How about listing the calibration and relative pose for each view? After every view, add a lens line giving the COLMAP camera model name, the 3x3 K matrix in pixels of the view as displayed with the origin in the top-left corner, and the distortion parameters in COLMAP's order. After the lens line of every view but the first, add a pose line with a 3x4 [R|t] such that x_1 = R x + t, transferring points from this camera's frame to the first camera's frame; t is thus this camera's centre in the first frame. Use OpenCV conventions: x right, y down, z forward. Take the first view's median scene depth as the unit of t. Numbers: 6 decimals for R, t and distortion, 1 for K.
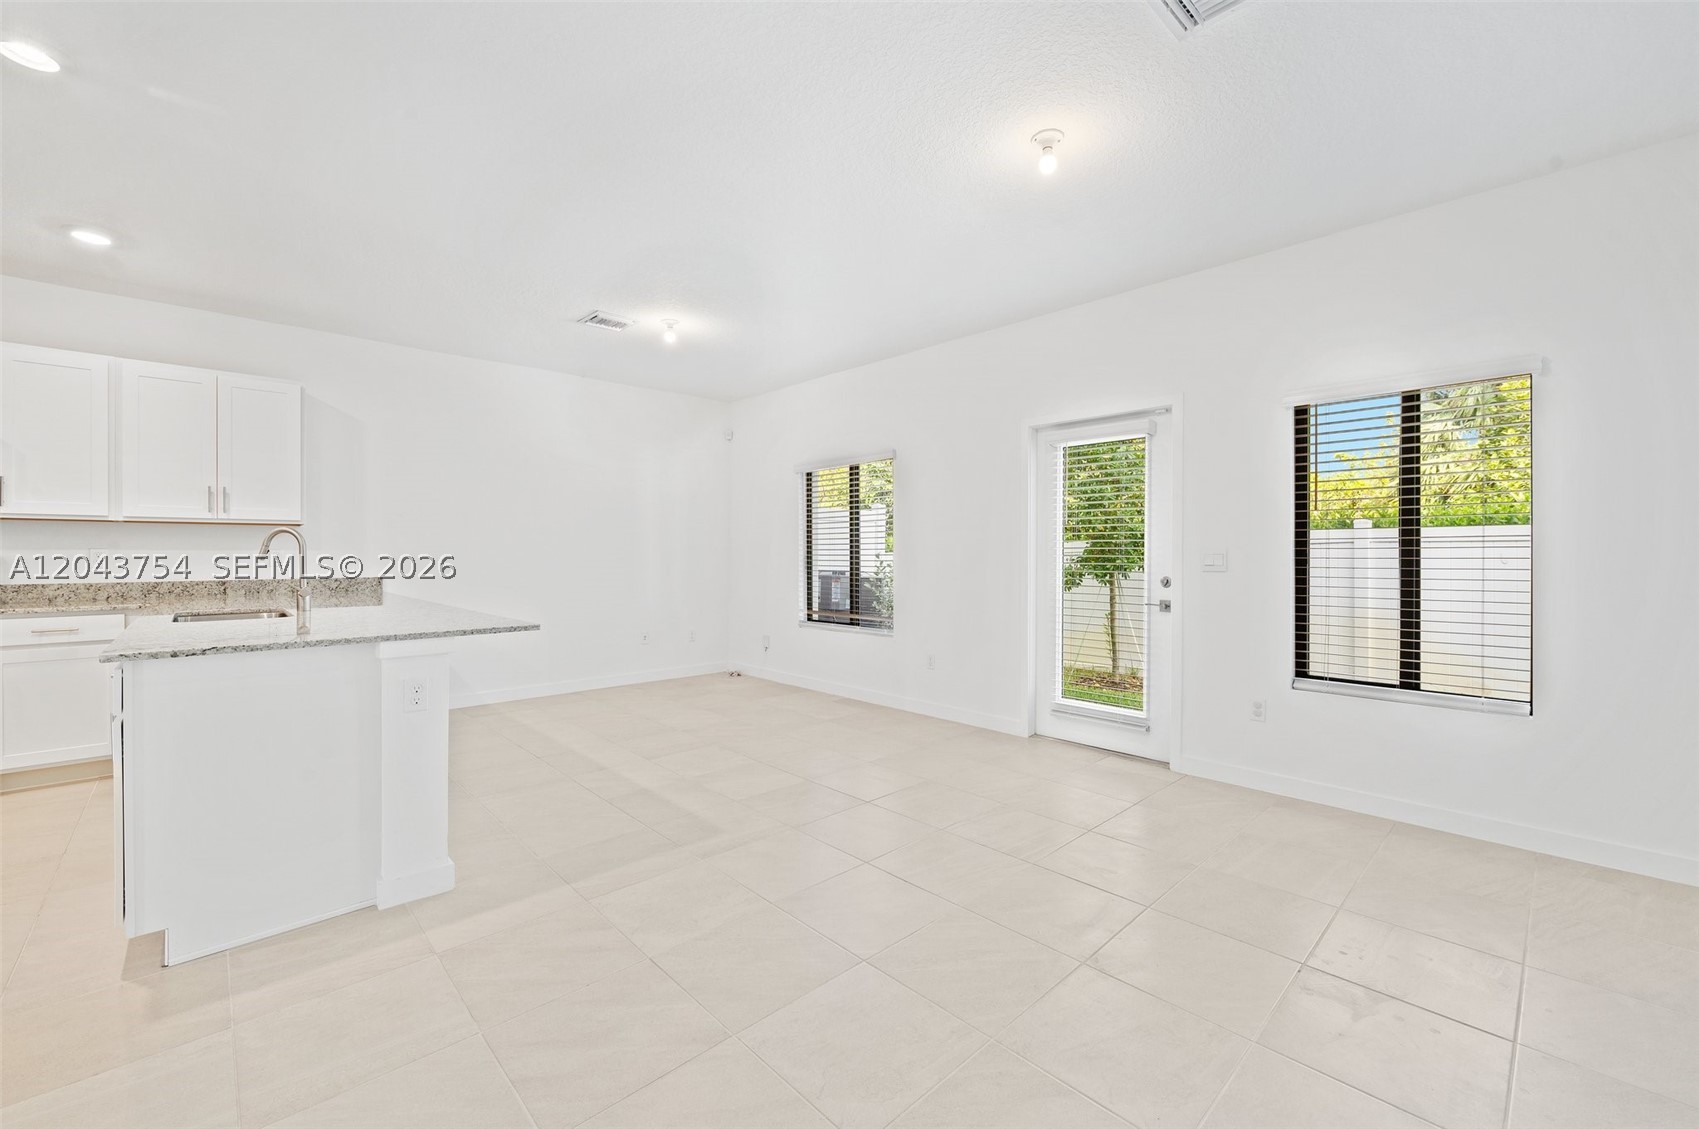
lens RADIAL K [[690.7, 0, 865.1], [0, 690.7, 553.2], [0, 0, 1]] dist [-0.003874, -0.000275]
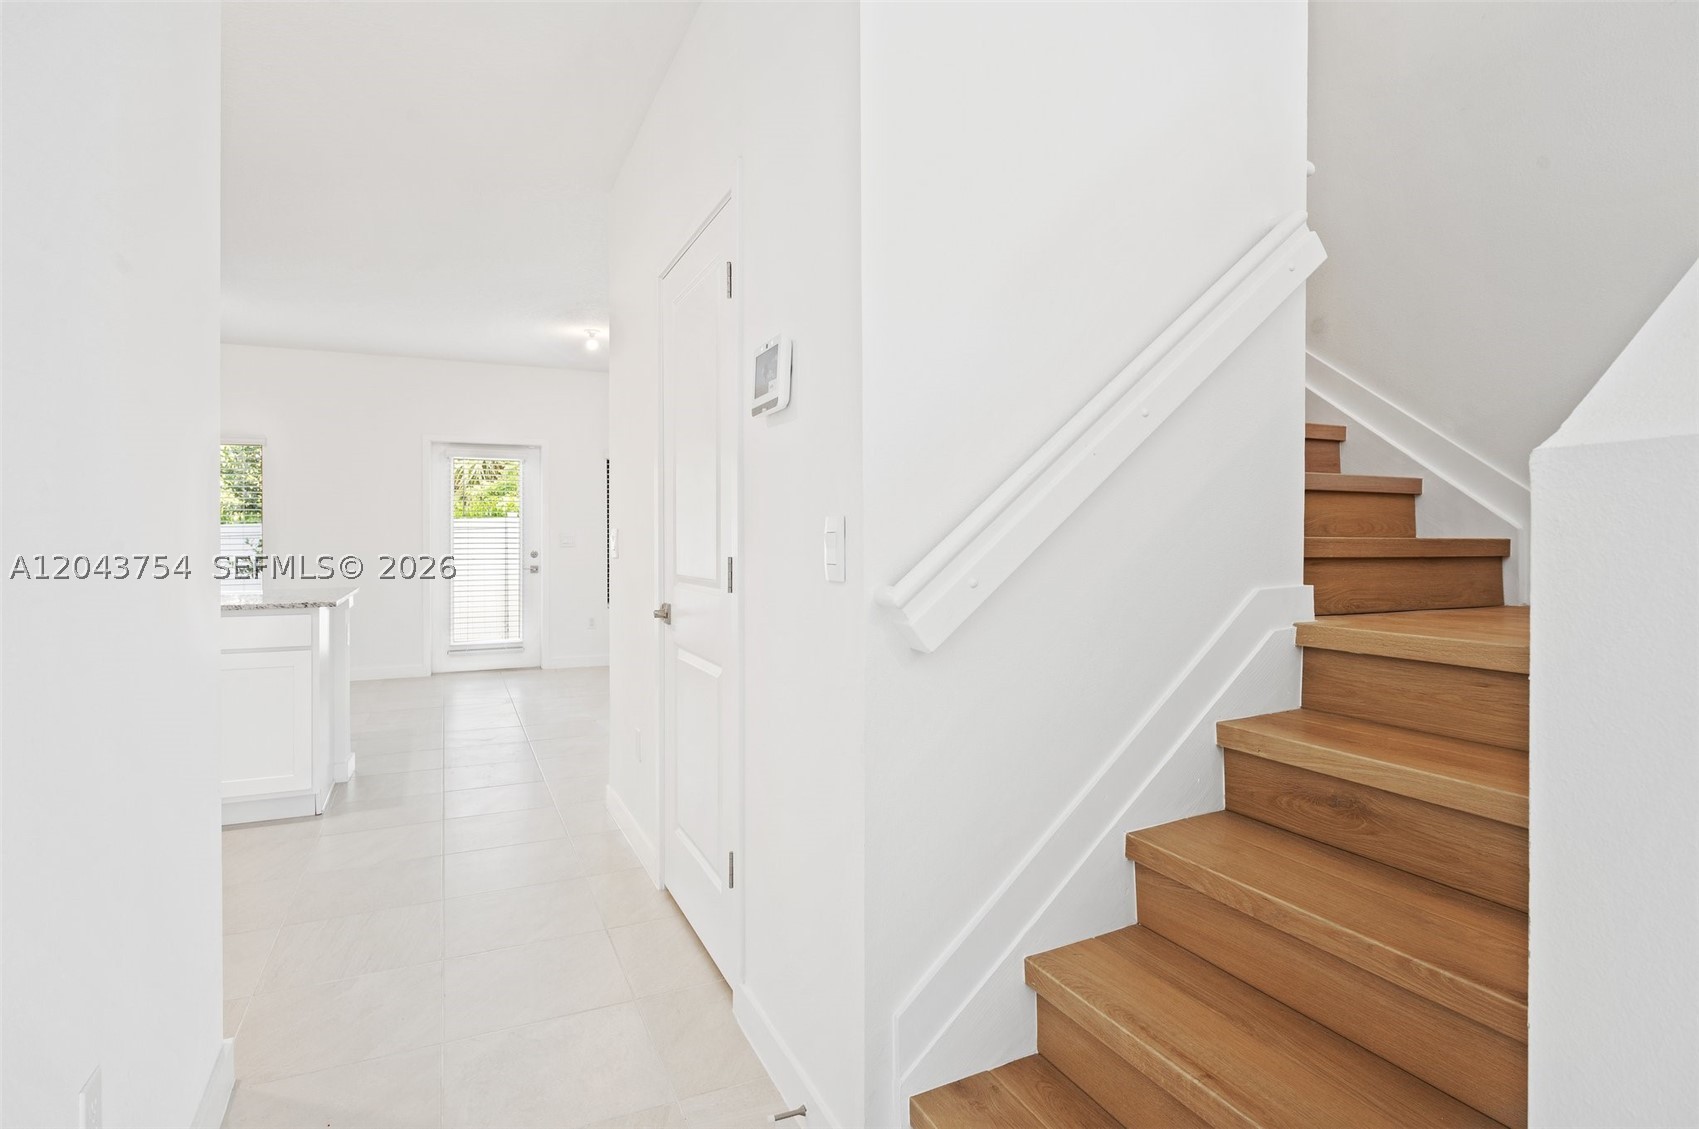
lens RADIAL K [[854.0, 0, 851.8], [0, 854.0, 540.6], [0, 0, 1]] dist [-0.002352, -0.000532]
pose [[0.316653, -0.004812, 0.948529, -1.146665], [-0.000169, 0.999987, 0.005129, 0.000133], [-0.948541, -0.001785, 0.316648, -0.308454]]
